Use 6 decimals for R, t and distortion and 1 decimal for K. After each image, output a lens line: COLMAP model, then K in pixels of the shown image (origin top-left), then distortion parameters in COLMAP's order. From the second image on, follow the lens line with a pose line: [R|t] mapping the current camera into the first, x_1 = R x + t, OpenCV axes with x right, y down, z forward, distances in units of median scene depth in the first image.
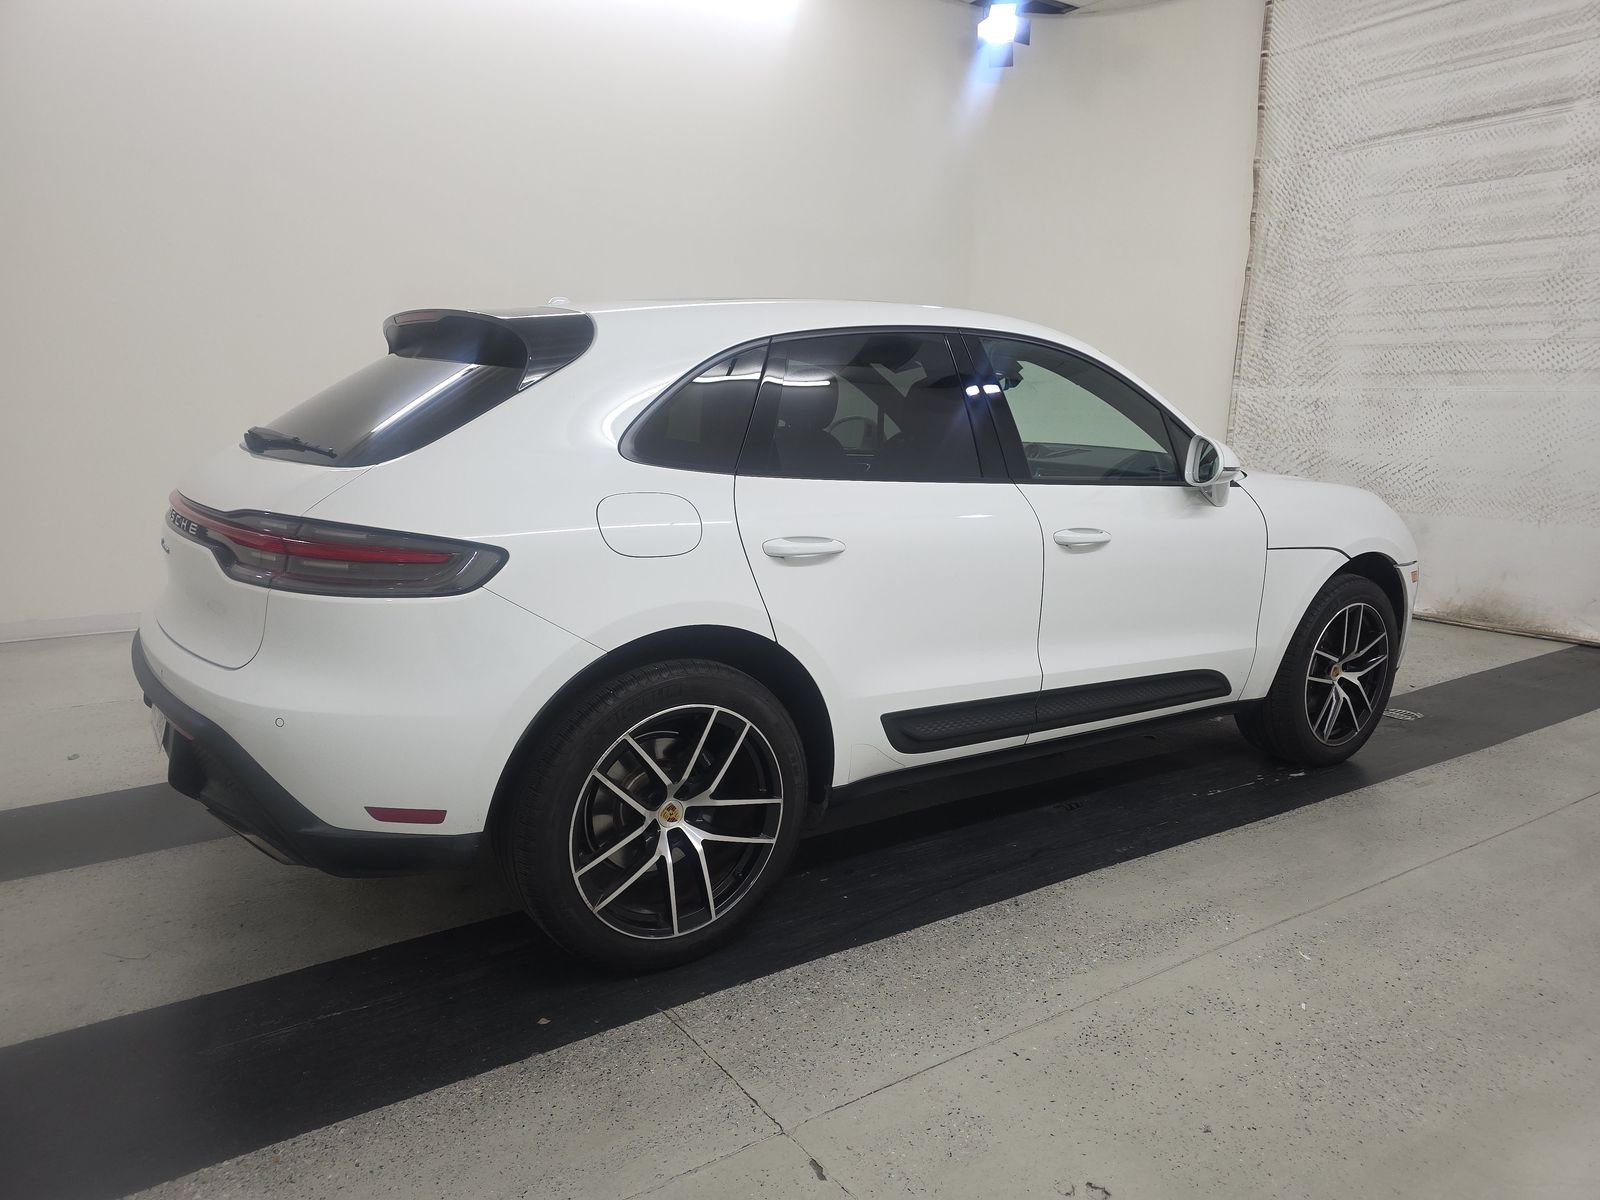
lens RADIAL K [[1082.6, 0, 796.5], [0, 1082.6, 600.4], [0, 0, 1]] dist [0.043230, -0.031470]
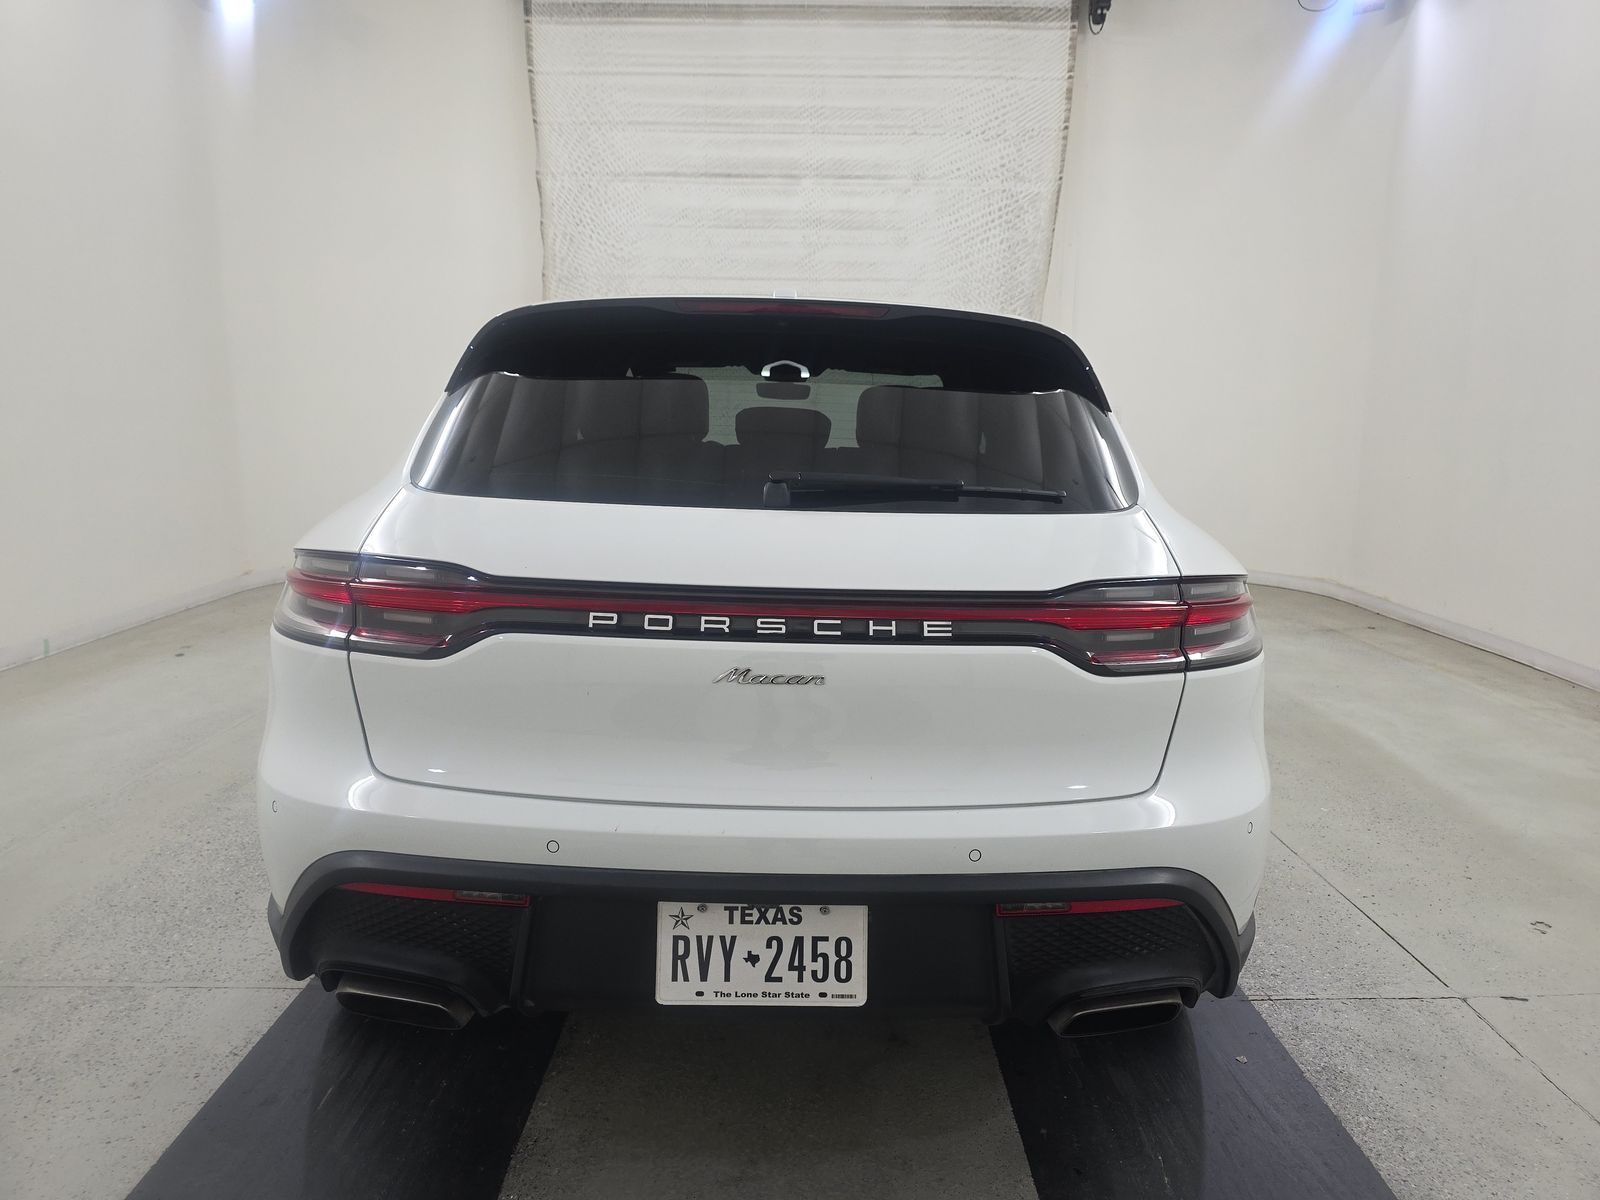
lens RADIAL K [[1082.6, 0, 801.9], [0, 1082.6, 604.0], [0, 0, 1]] dist [0.043230, -0.031470]
pose [[0.548273, -0.157950, 0.821248, -0.429437], [0.144890, 0.985093, 0.092732, -0.061109], [-0.823653, 0.068148, 0.562985, 0.265396]]
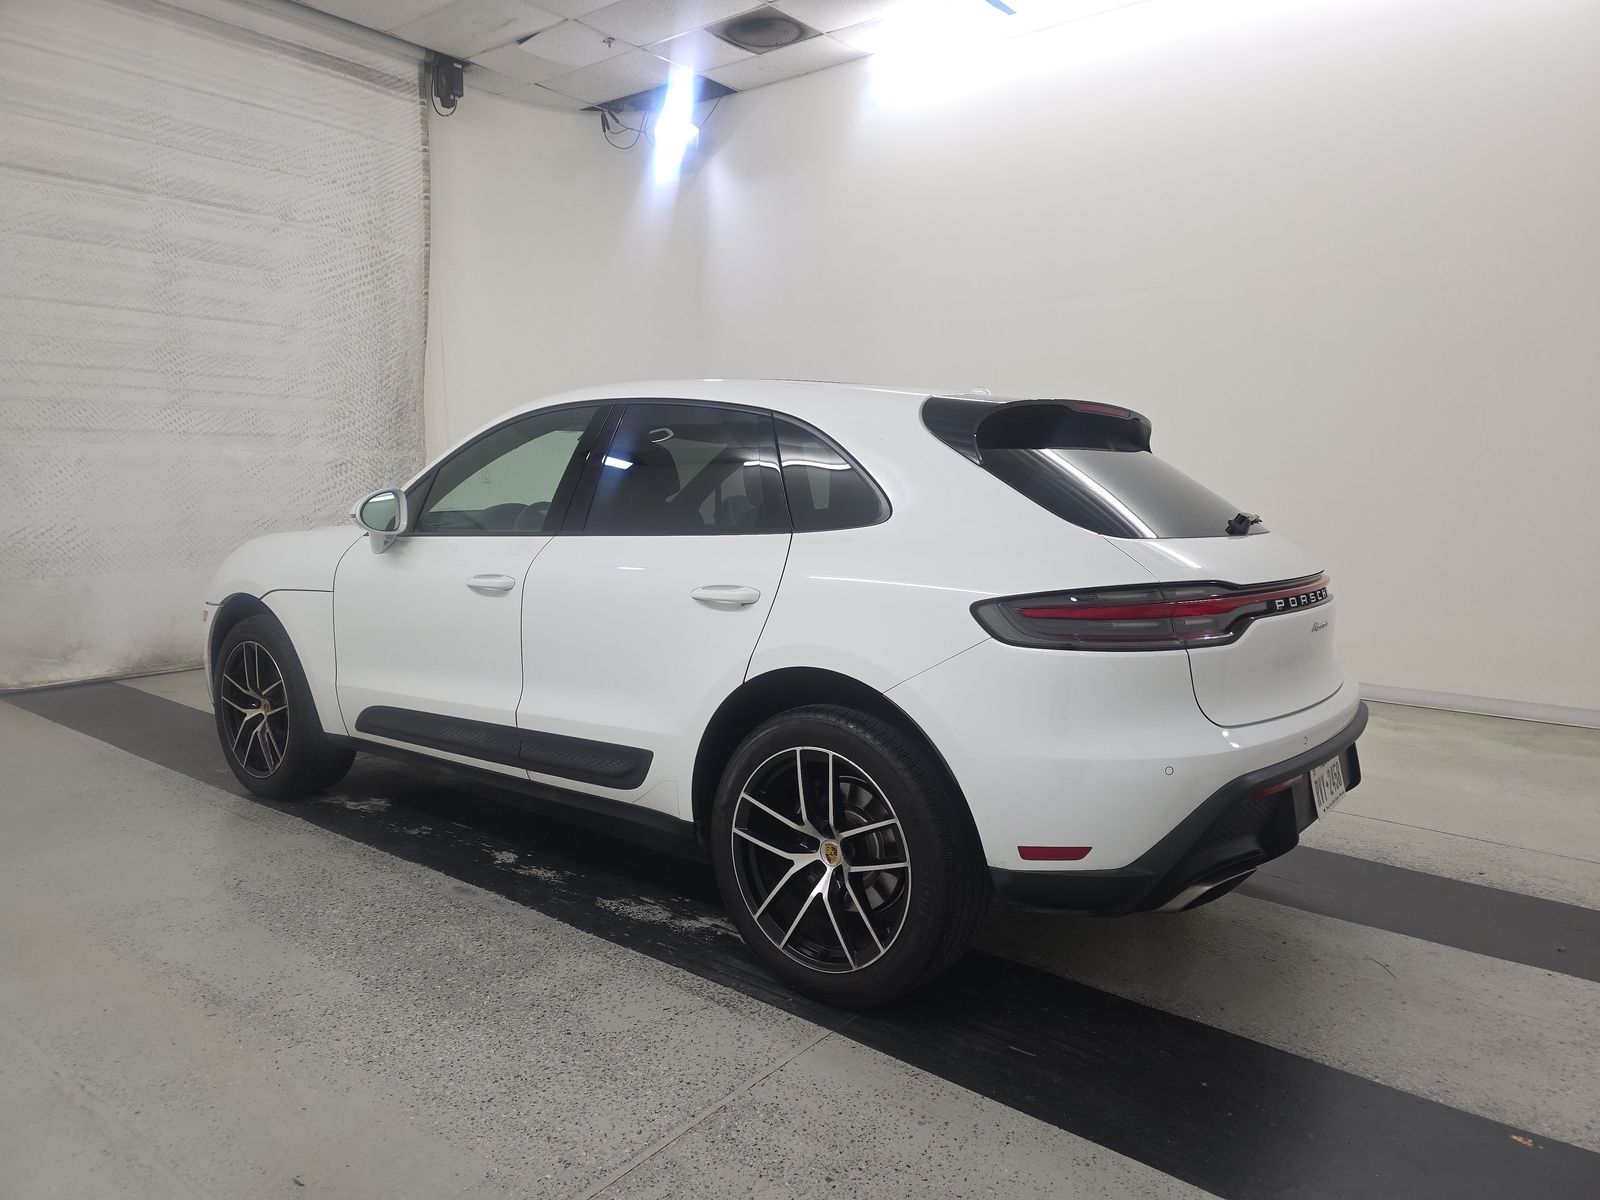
lens RADIAL K [[1082.6, 0, 835.3], [0, 1082.6, 599.9], [0, 0, 1]] dist [0.043230, -0.031470]
pose [[-0.334616, -0.124742, 0.934062, -0.574888], [0.157281, 0.969904, 0.185872, -0.139358], [-0.929136, 0.209106, -0.304926, 0.717442]]
